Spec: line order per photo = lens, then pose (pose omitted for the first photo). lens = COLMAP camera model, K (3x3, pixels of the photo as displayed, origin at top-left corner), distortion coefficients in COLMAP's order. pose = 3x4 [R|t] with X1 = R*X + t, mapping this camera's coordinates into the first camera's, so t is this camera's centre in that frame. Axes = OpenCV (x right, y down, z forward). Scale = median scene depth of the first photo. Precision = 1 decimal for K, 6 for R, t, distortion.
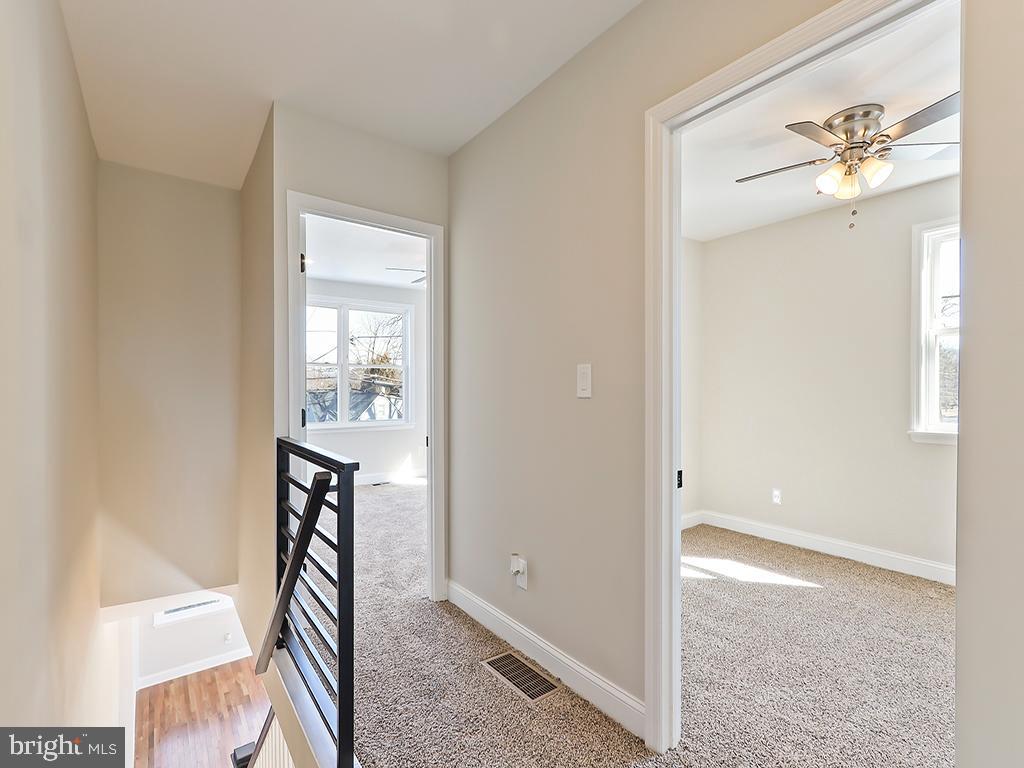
lens RADIAL K [[476.7, 0, 506.2], [0, 476.7, 388.3], [0, 0, 1]] dist [-0.001424, 0.000990]
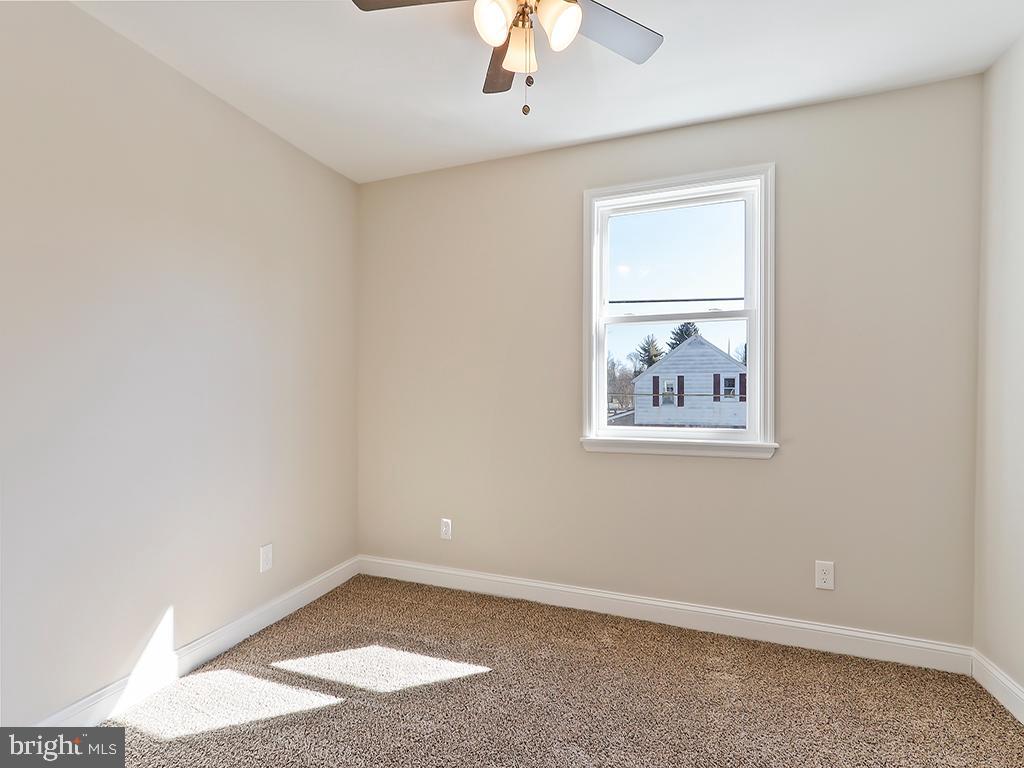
lens RADIAL K [[476.7, 0, 508.2], [0, 476.7, 384.4], [0, 0, 1]] dist [-0.001424, 0.000990]
pose [[0.828420, 0.003709, 0.560095, 0.274144], [0.002024, 0.999952, -0.009614, 0.004049], [-0.560104, 0.009098, 0.828373, 0.382657]]
